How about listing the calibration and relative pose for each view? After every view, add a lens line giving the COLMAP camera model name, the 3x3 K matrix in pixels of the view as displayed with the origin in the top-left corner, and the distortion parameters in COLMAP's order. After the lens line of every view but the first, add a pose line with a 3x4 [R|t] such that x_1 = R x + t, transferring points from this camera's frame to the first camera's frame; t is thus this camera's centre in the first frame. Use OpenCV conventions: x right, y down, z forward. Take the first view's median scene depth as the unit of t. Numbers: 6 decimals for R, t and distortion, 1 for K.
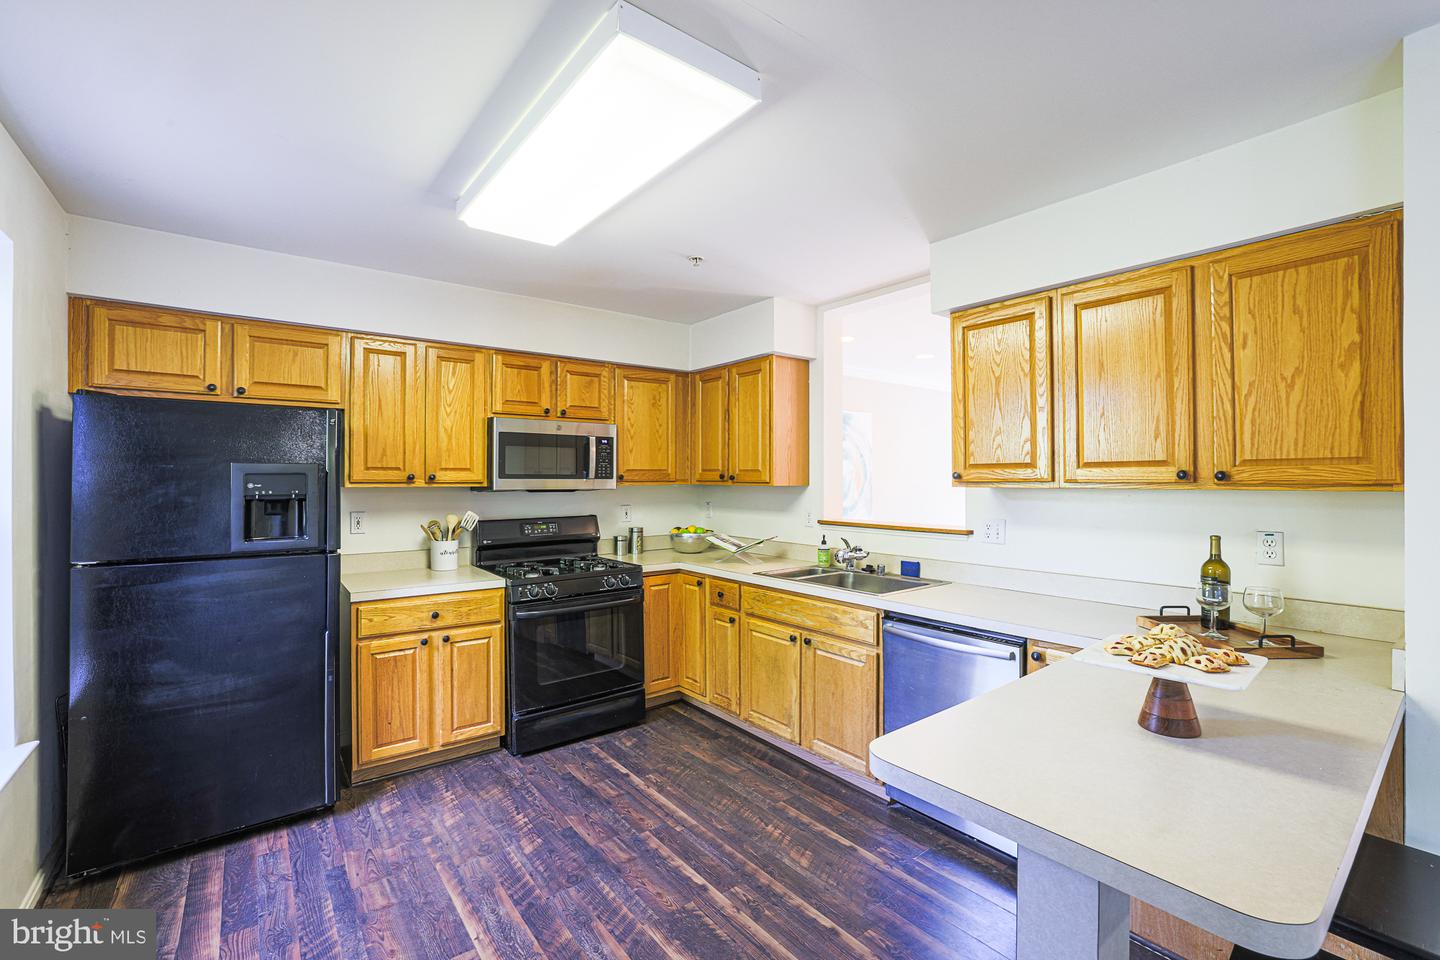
lens RADIAL K [[632.6, 0, 719.5], [0, 632.6, 471.4], [0, 0, 1]] dist [-0.012176, 0.002960]
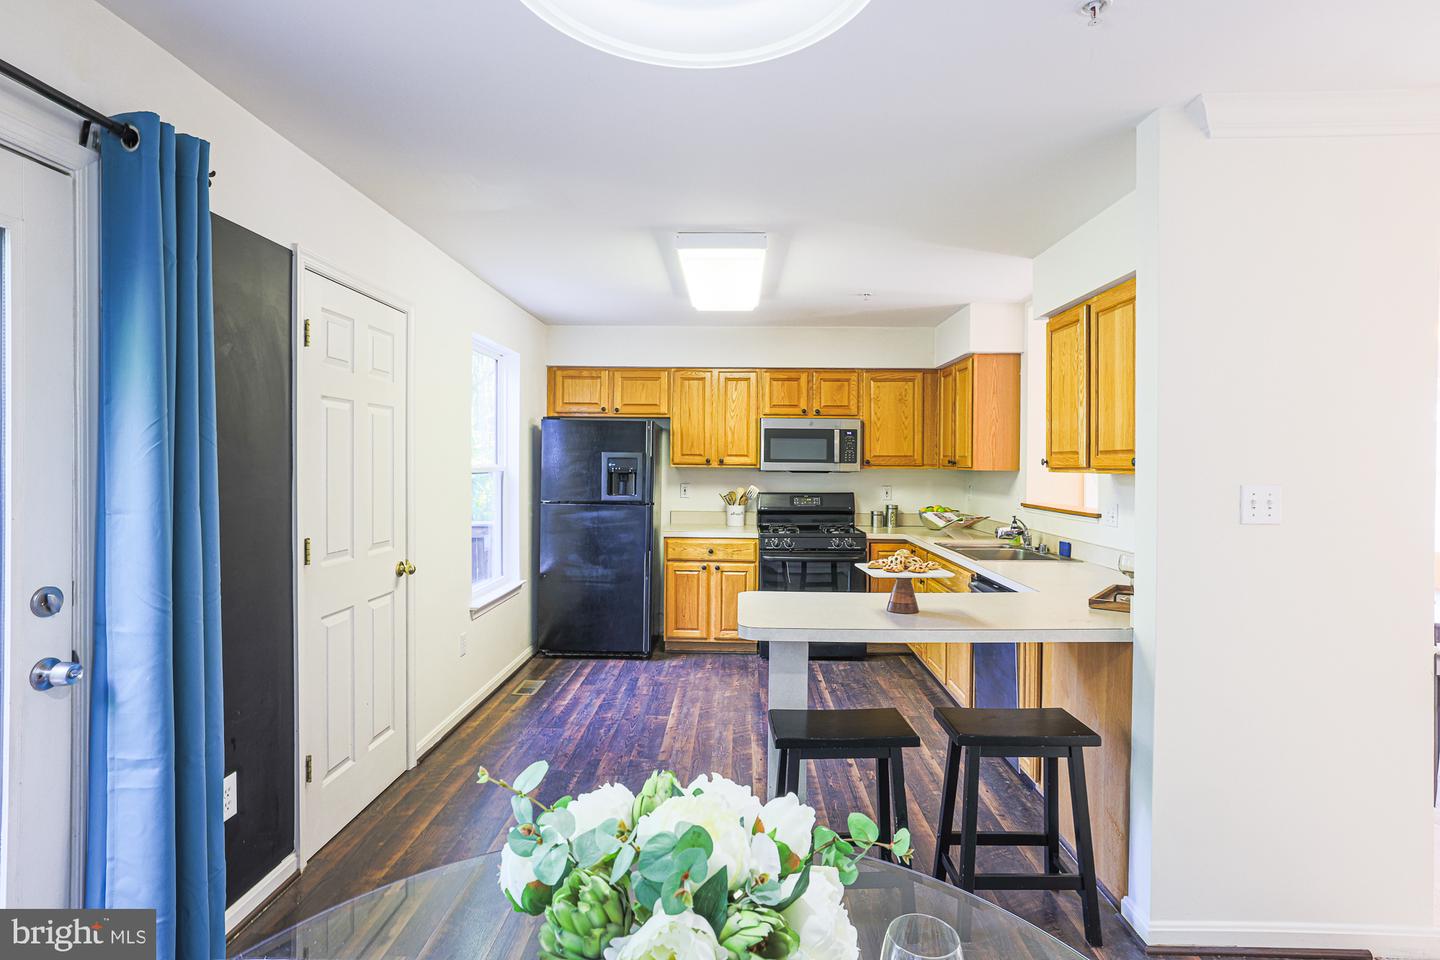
lens RADIAL K [[723.2, 0, 723.8], [0, 723.2, 467.6], [0, 0, 1]] dist [-0.037874, 0.015285]
pose [[0.778243, 0.011737, -0.627853, 0.654140], [-0.001757, 0.999862, 0.016513, -0.003170], [0.627960, -0.011748, 0.778157, -0.330347]]
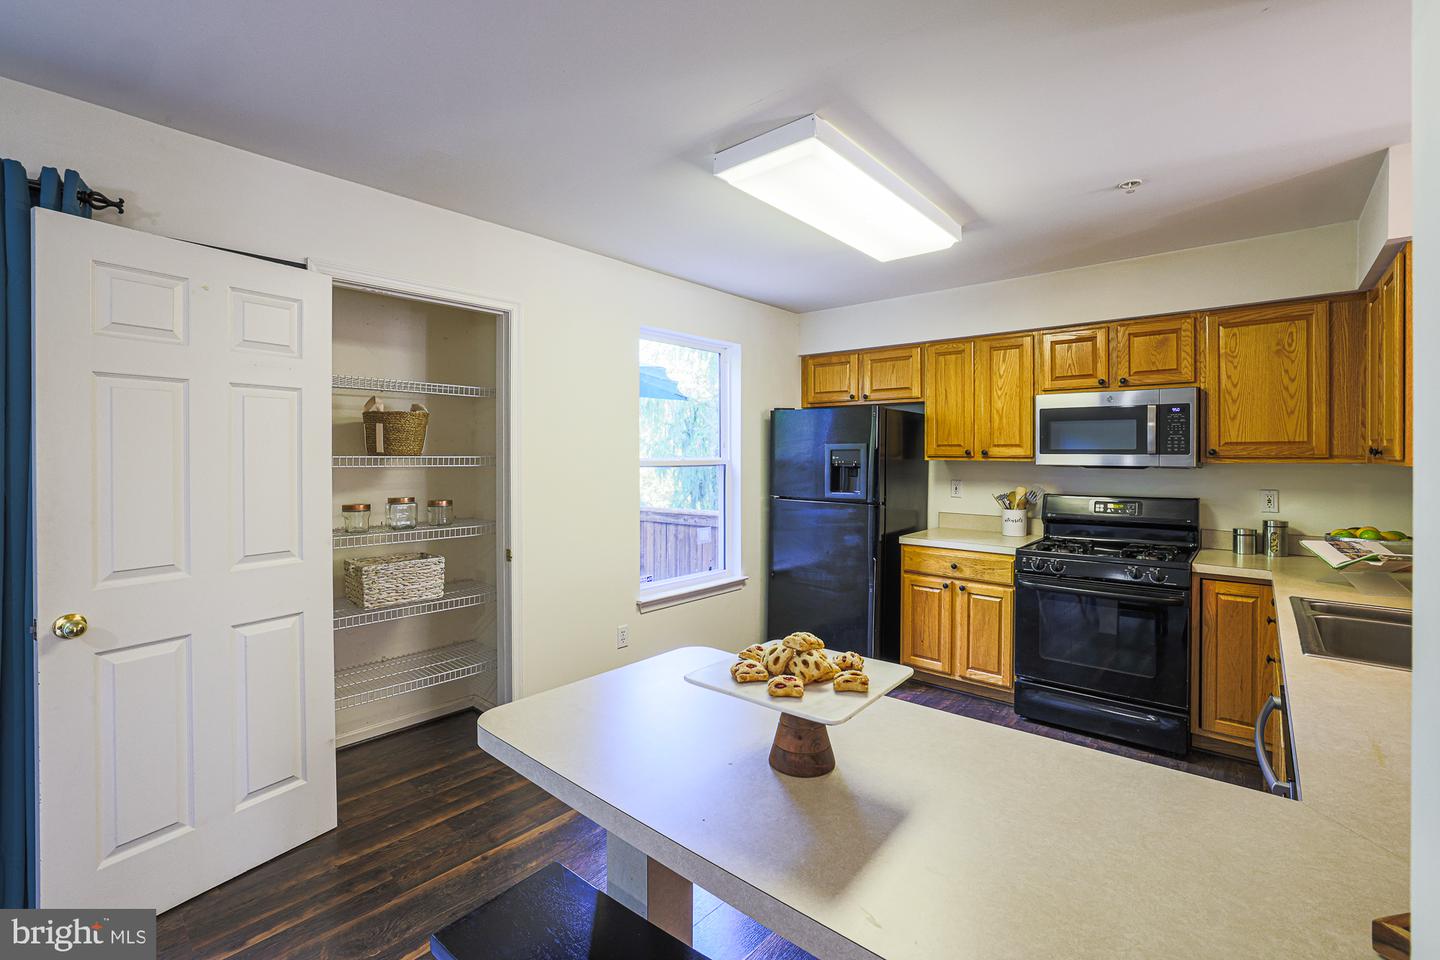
lens RADIAL K [[632.6, 0, 734.2], [0, 632.6, 453.1], [0, 0, 1]] dist [-0.012176, 0.002960]
pose [[0.214088, -0.000227, -0.976814, 0.632026], [0.008001, 0.999967, 0.001521, 0.005147], [0.976782, -0.008141, 0.214083, 0.322512]]
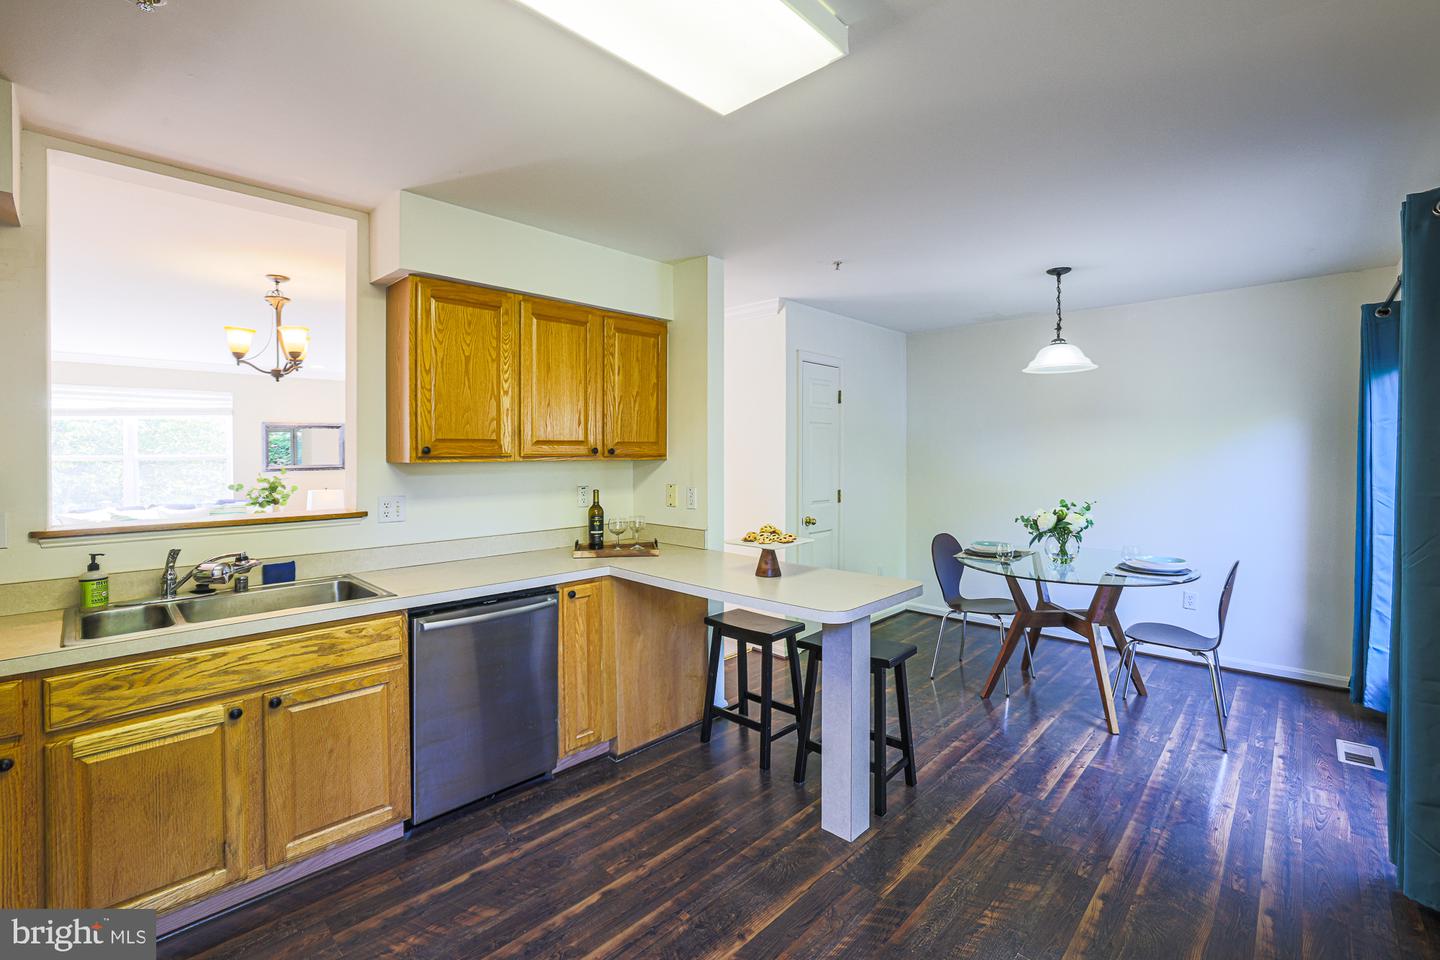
lens RADIAL K [[632.6, 0, 715.1], [0, 632.6, 459.8], [0, 0, 1]] dist [-0.012176, 0.002960]
pose [[-0.139728, -0.007784, 0.990159, -0.550940], [-0.009391, 0.999935, 0.006535, 0.009444], [-0.990145, -0.008385, -0.139792, 0.627369]]
